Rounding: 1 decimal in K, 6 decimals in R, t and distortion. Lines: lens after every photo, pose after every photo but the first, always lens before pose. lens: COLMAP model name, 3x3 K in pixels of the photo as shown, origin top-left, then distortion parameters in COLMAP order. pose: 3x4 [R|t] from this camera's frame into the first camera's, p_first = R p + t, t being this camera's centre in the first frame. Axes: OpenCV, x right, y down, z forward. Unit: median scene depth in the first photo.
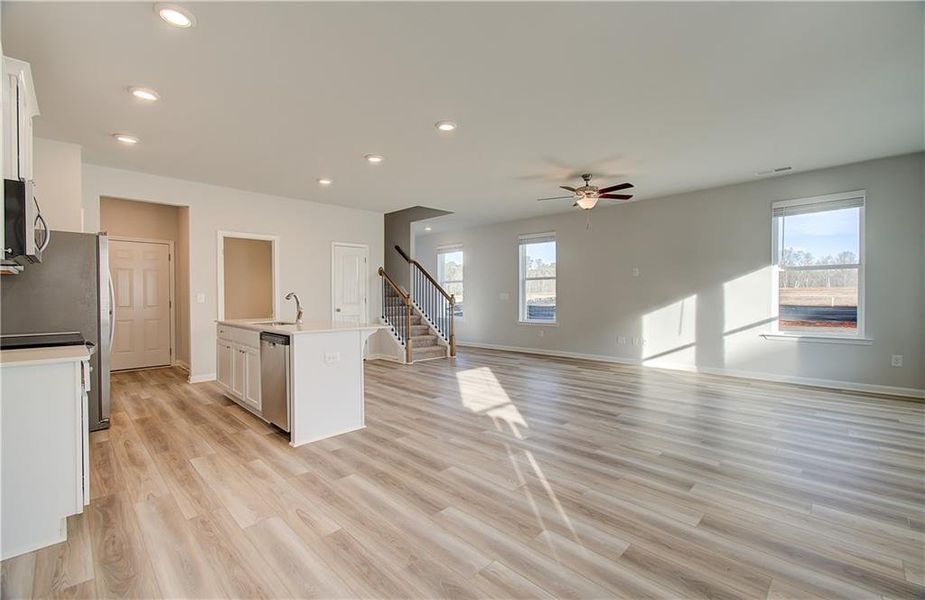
lens RADIAL K [[397.5, 0, 469.4], [0, 397.5, 294.5], [0, 0, 1]] dist [0.000681, 0.003231]
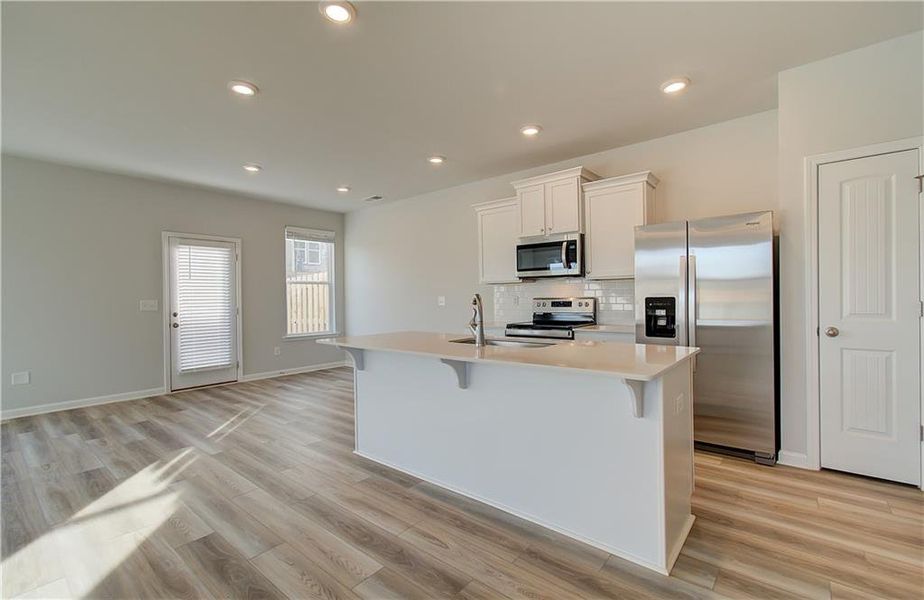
lens RADIAL K [[401.3, 0, 466.3], [0, 401.3, 301.8], [0, 0, 1]] dist [-0.008712, 0.004834]
pose [[-0.995995, 0.018339, -0.087512, -0.328310], [0.018207, 0.999832, 0.002300, 0.006650], [0.087539, 0.000698, -0.996161, 1.428489]]
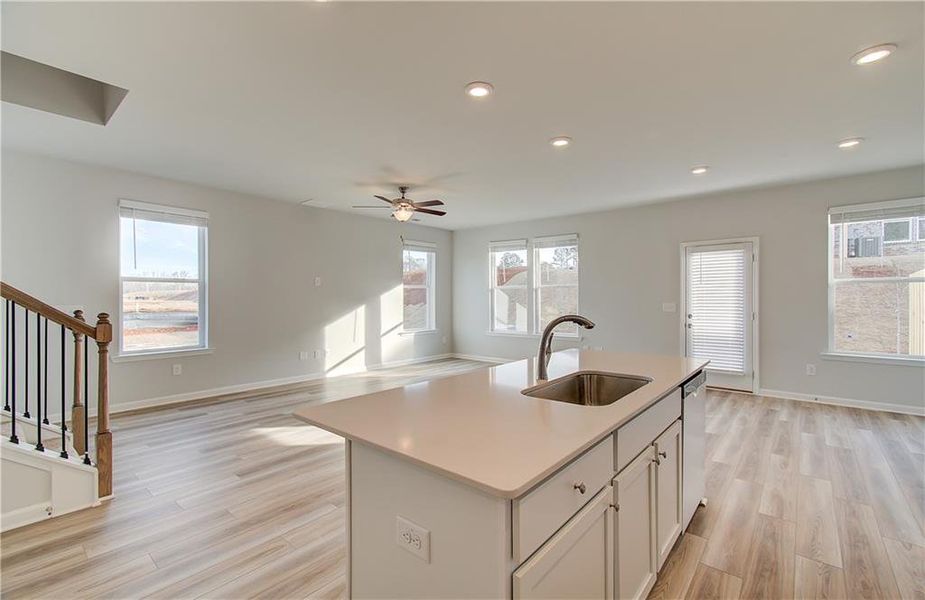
lens RADIAL K [[401.8, 0, 465.6], [0, 401.8, 300.6], [0, 0, 1]] dist [-0.008712, 0.004834]
pose [[-0.072326, -0.002131, 0.997379, -0.807967], [-0.002934, 0.999994, 0.001923, -0.019200], [-0.997377, -0.002788, -0.072332, 1.023736]]
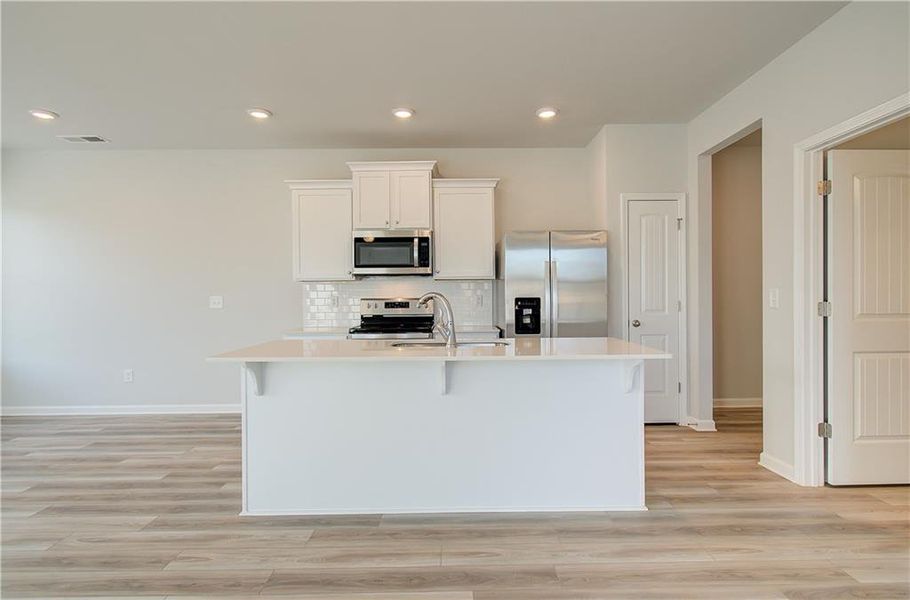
lens RADIAL K [[482.6, 0, 457.5], [0, 482.6, 302.1], [0, 0, 1]] dist [-0.005357, 0.002482]
pose [[-0.708087, 0.016976, -0.705921, 0.013614], [0.015796, 0.999842, 0.008201, 0.005447], [0.705949, -0.005344, -0.708243, 1.329681]]
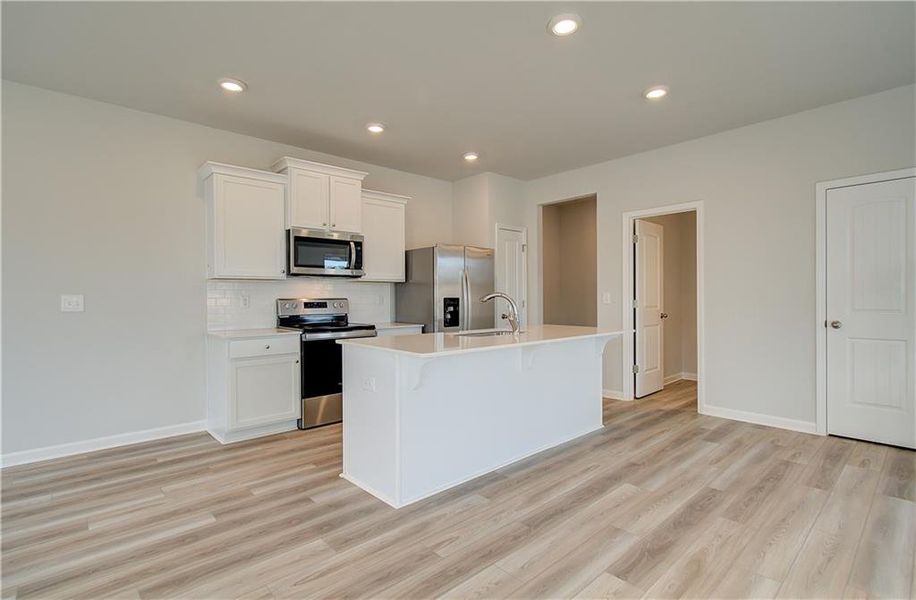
lens RADIAL K [[436.9, 0, 460.3], [0, 436.9, 301.0], [0, 0, 1]] dist [-0.004053, 0.000462]
pose [[-0.055796, 0.013699, -0.998348, 0.310980], [0.011989, 0.999843, 0.013050, 0.000500], [0.998370, -0.011241, -0.055952, 0.863316]]
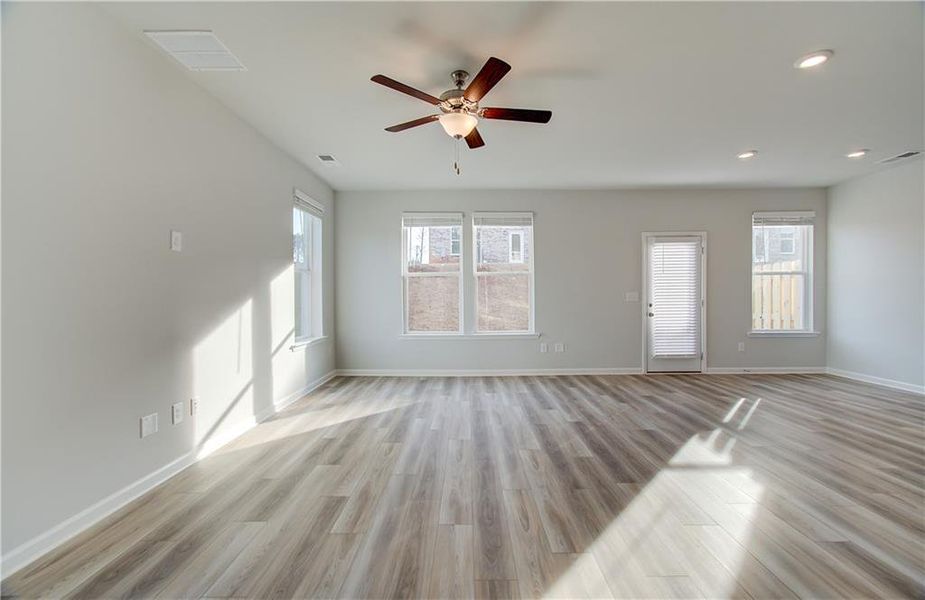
lens RADIAL K [[397.5, 0, 468.5], [0, 397.5, 299.3], [0, 0, 1]] dist [0.000681, 0.003231]
pose [[-0.695426, 0.004259, 0.718585, -0.115267], [0.007154, 0.999974, 0.000997, 0.006116], [-0.718562, 0.005834, -0.695438, 1.529255]]
